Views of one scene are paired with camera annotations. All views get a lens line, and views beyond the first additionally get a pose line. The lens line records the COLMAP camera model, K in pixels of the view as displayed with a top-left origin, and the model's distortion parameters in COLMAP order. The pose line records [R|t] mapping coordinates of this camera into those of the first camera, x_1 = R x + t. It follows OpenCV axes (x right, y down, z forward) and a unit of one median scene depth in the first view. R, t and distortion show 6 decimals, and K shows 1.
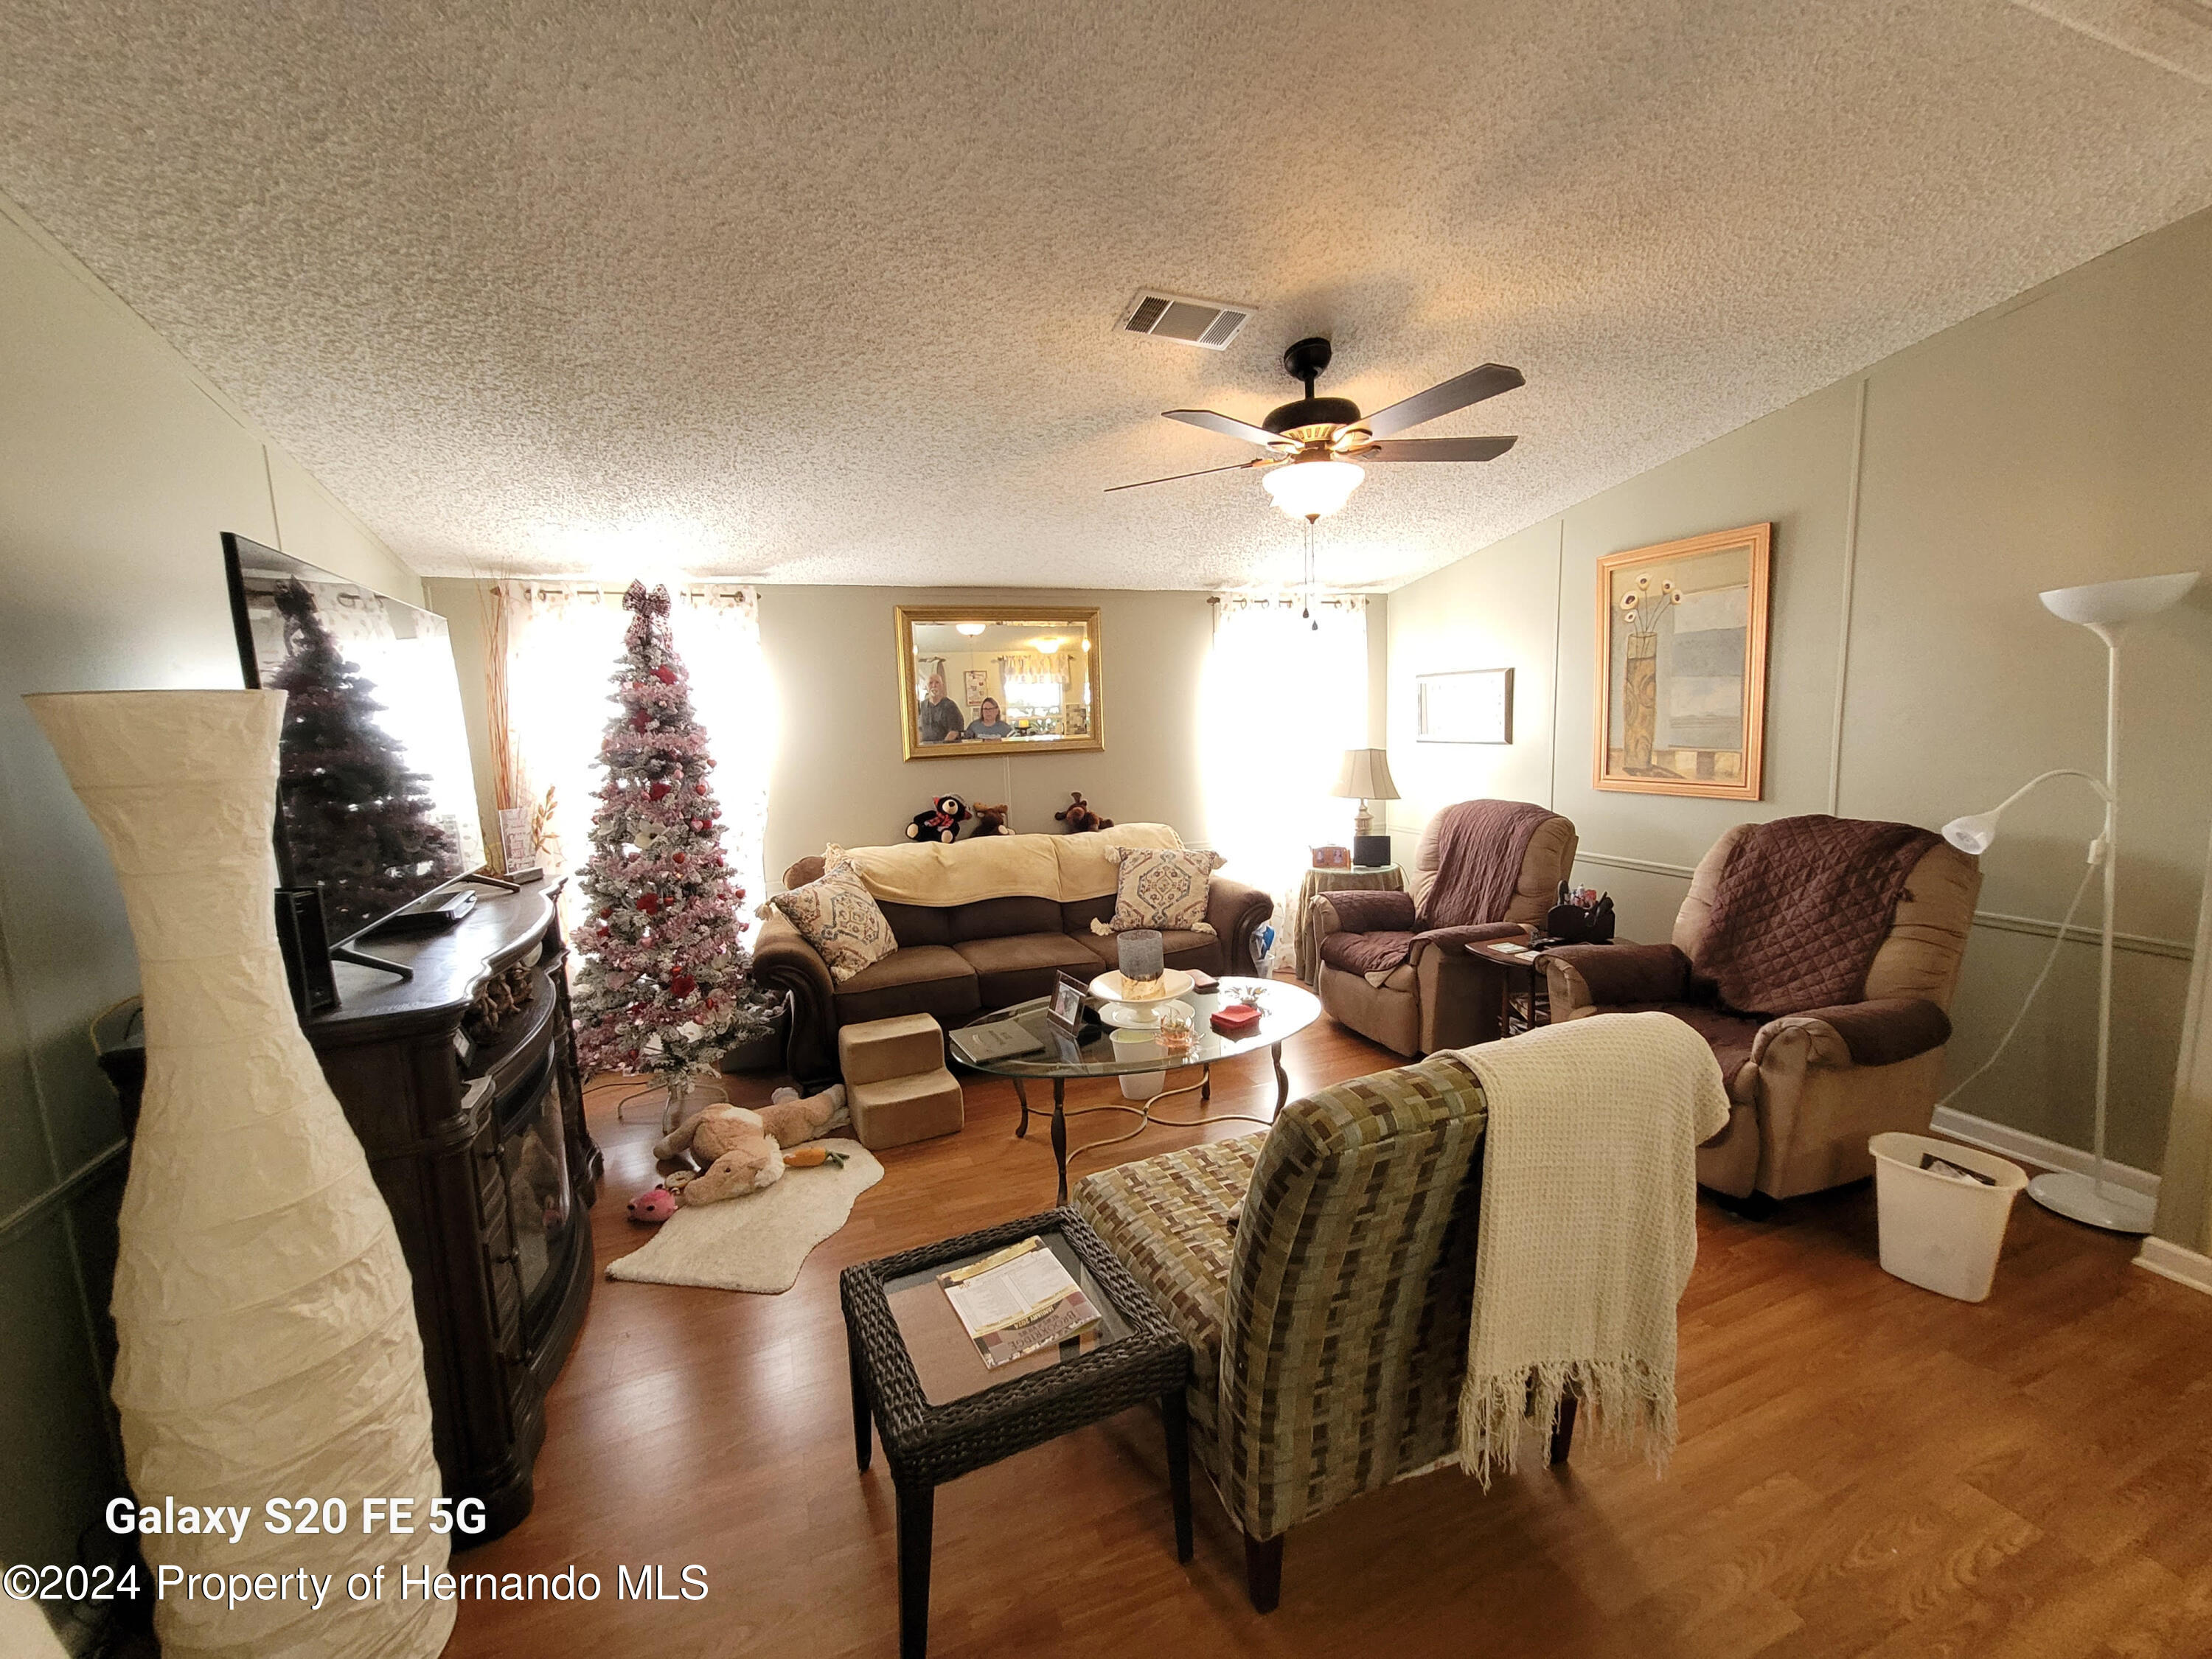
lens RADIAL K [[906.4, 0, 1104.8], [0, 906.4, 833.3], [0, 0, 1]] dist [0.008084, -0.000292]
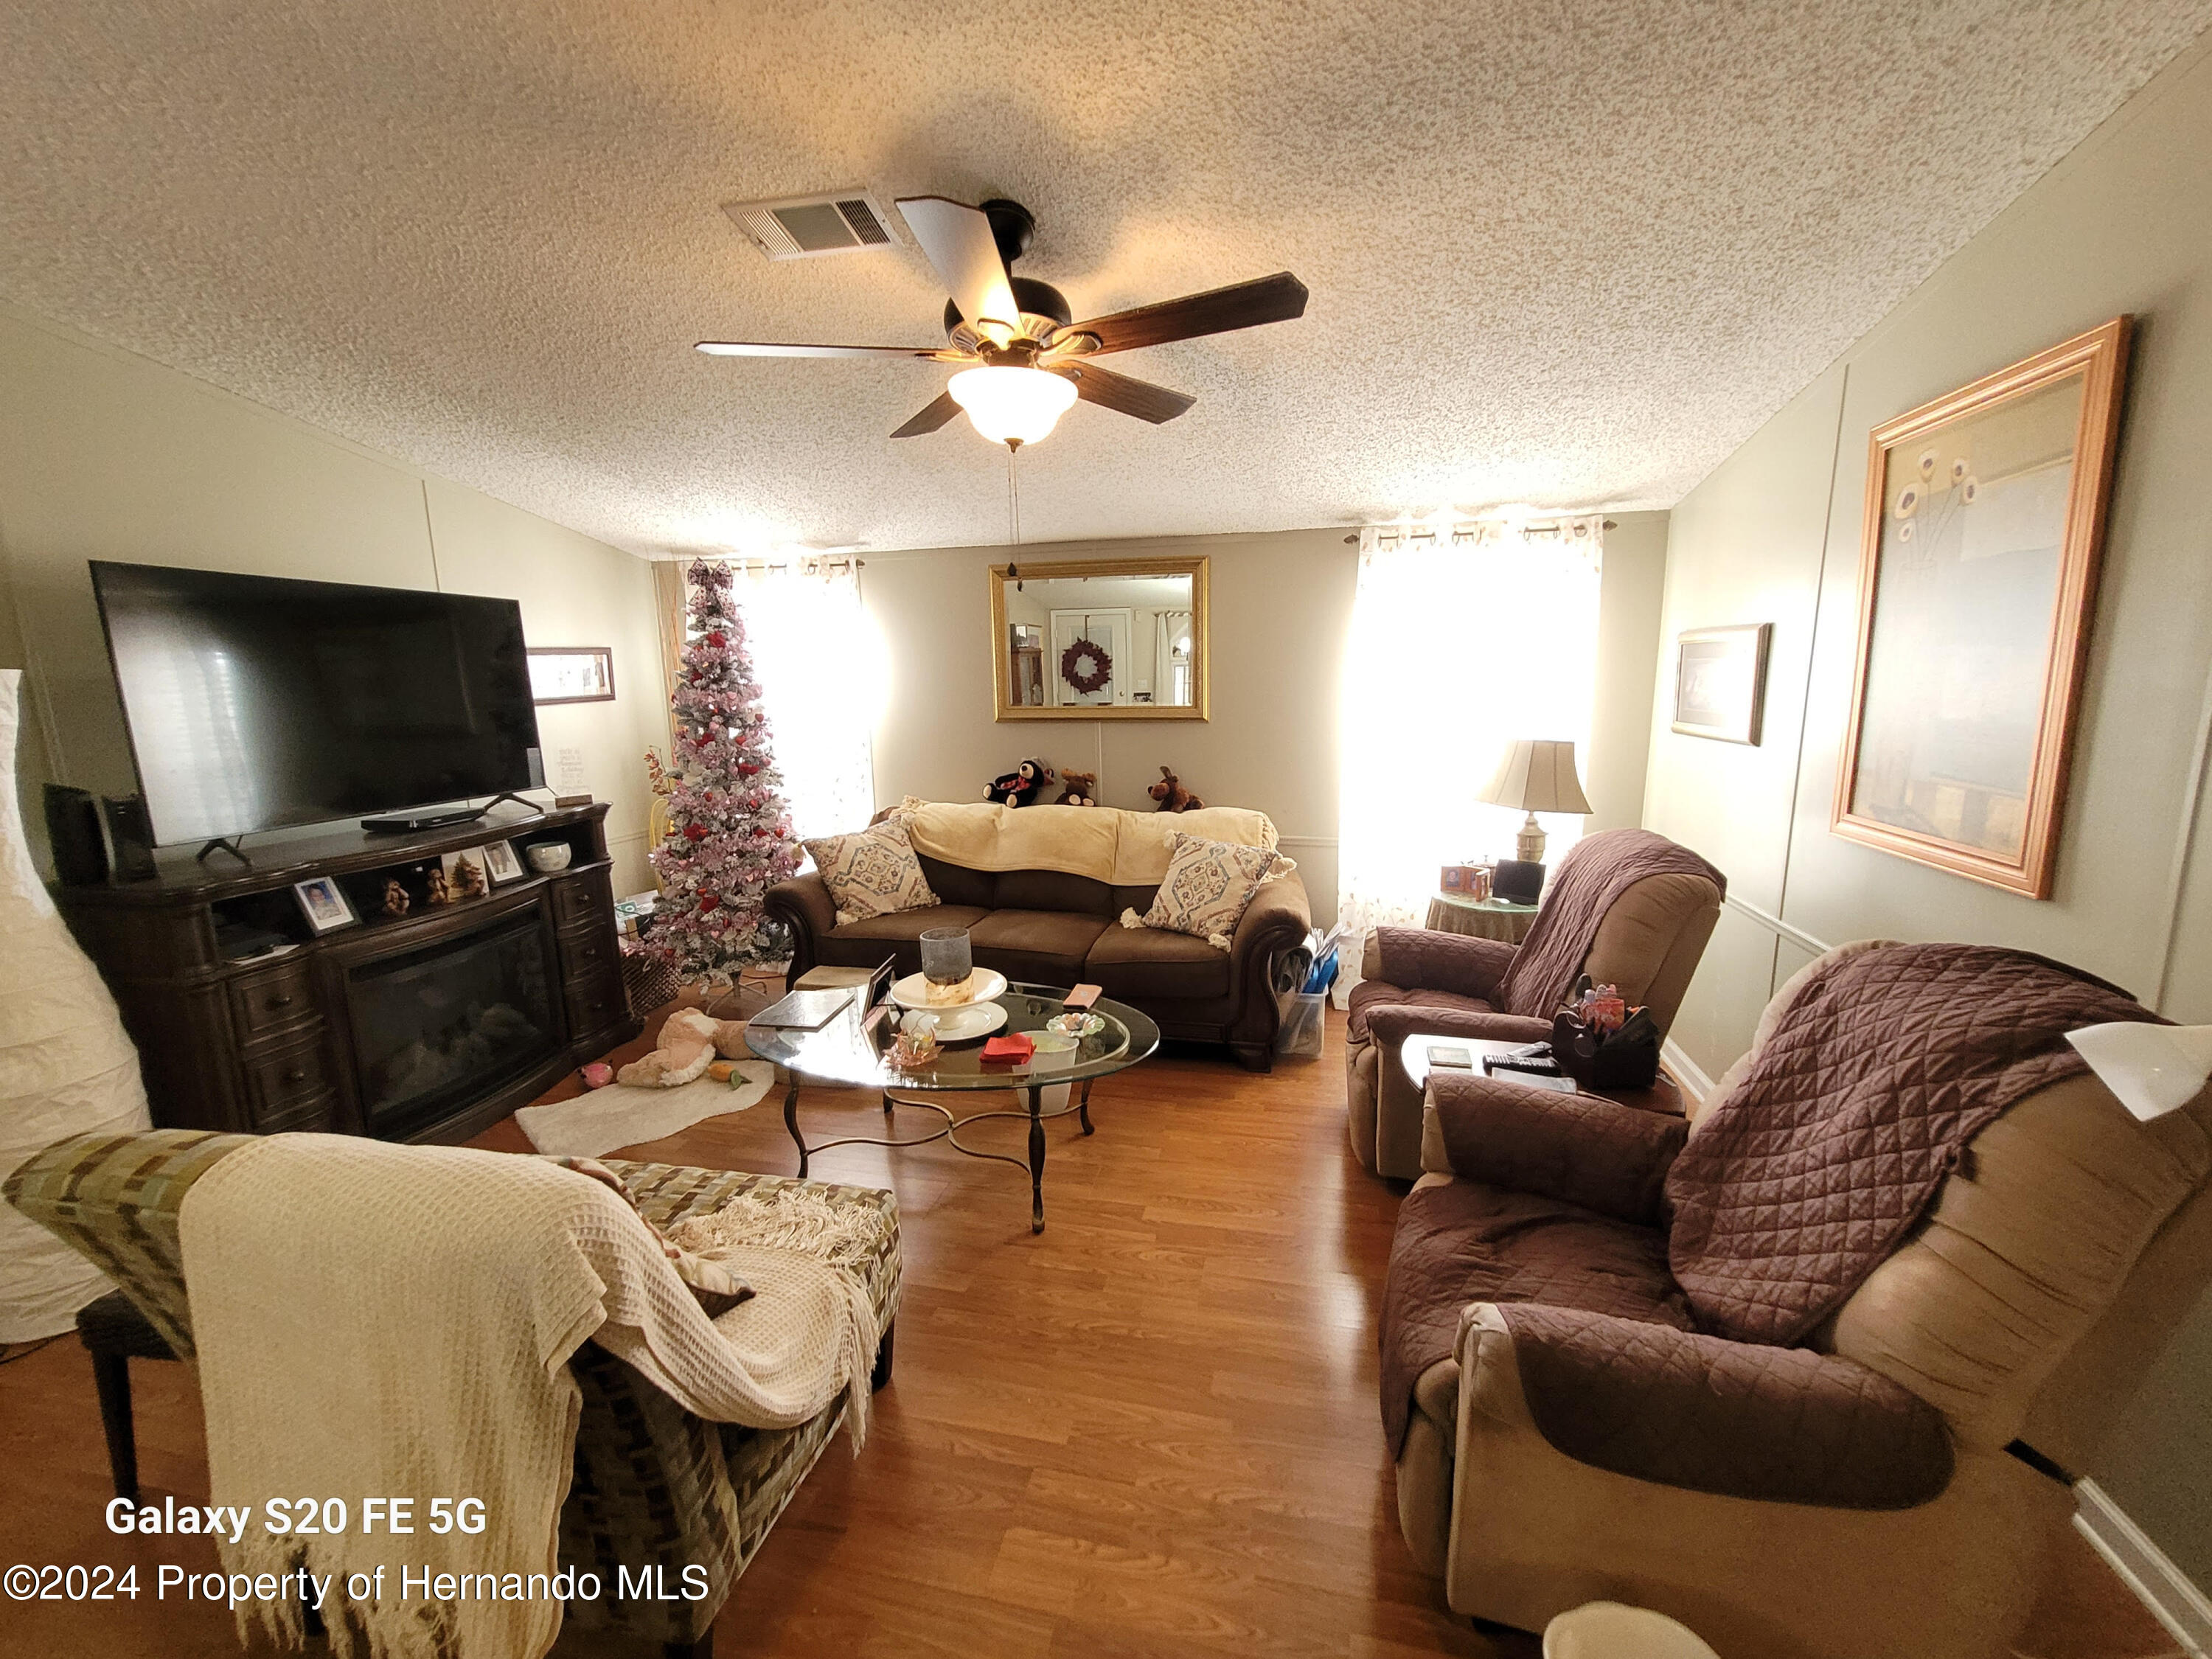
lens RADIAL K [[906.4, 0, 1104.8], [0, 906.4, 833.3], [0, 0, 1]] dist [0.008084, -0.000292]
pose [[0.818366, 0.123503, -0.561270, 0.472259], [-0.089995, 0.992127, 0.087091, -0.057160], [0.567607, -0.020761, 0.823038, 0.246549]]
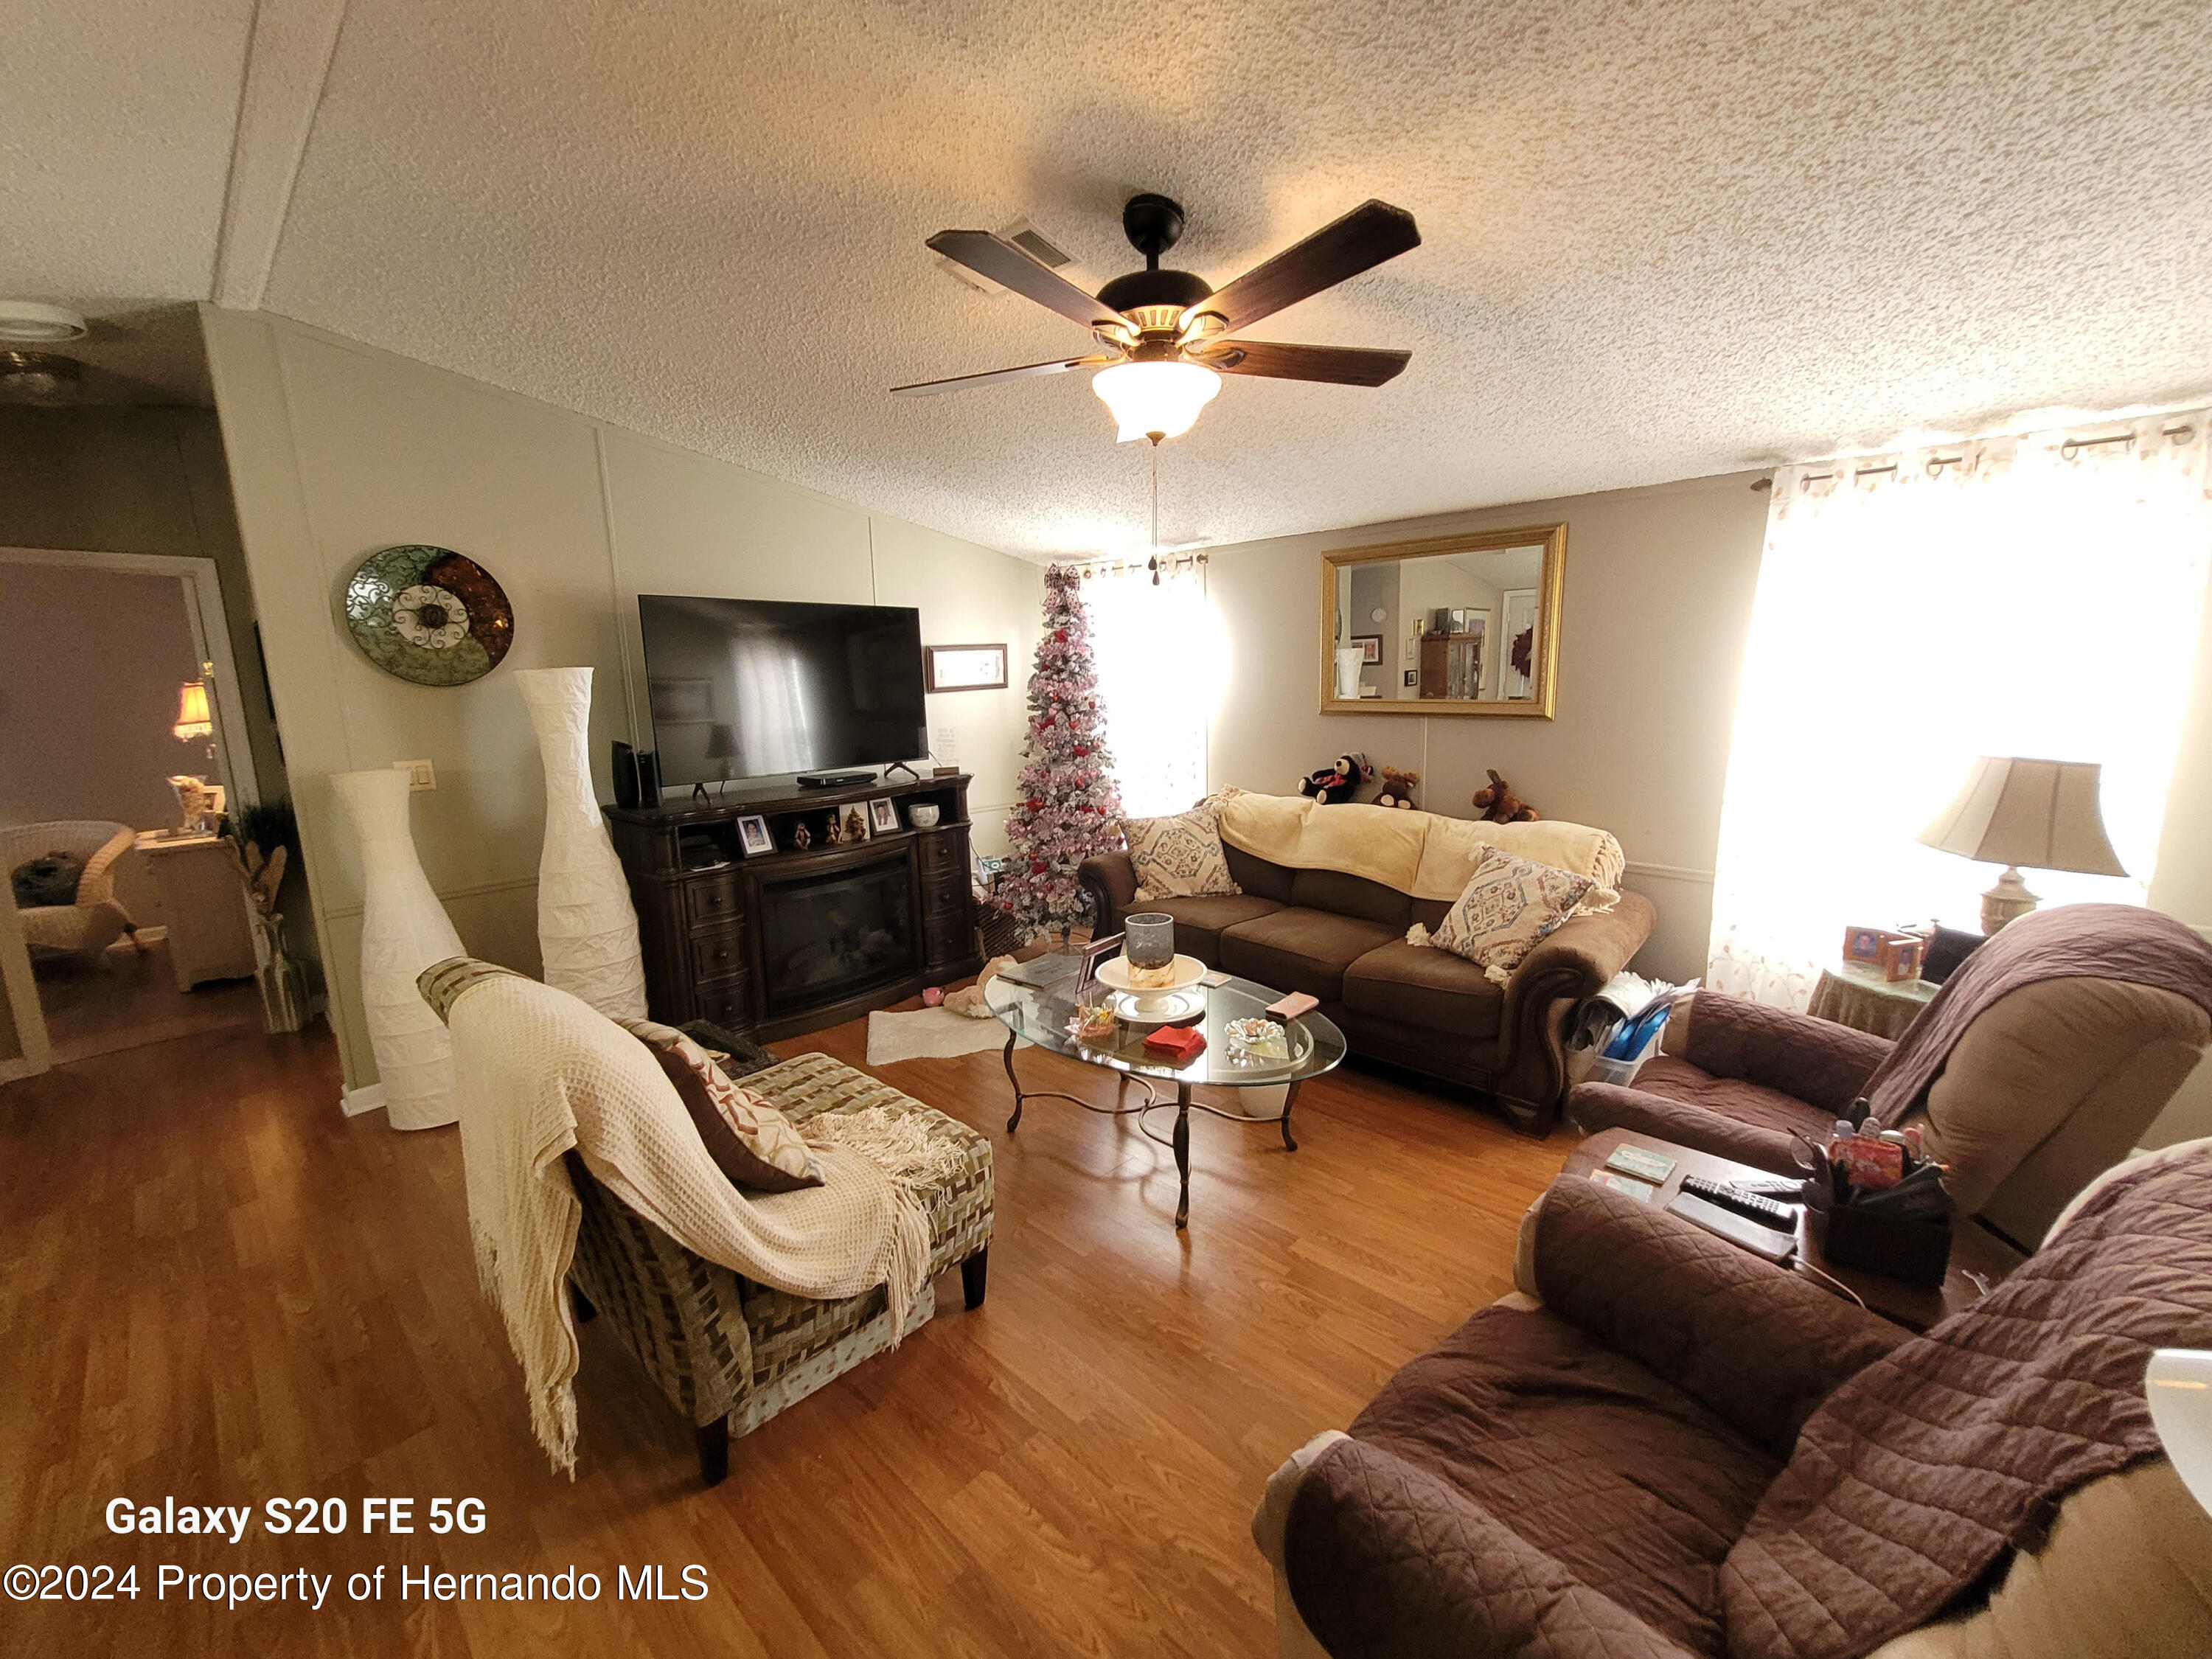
lens RADIAL K [[906.4, 0, 1104.8], [0, 906.4, 833.3], [0, 0, 1]] dist [0.008084, -0.000292]
pose [[0.406091, 0.189981, -0.893867, 0.596169], [-0.115348, 0.980984, 0.156093, -0.081647], [0.906524, 0.039718, 0.420282, 0.400415]]
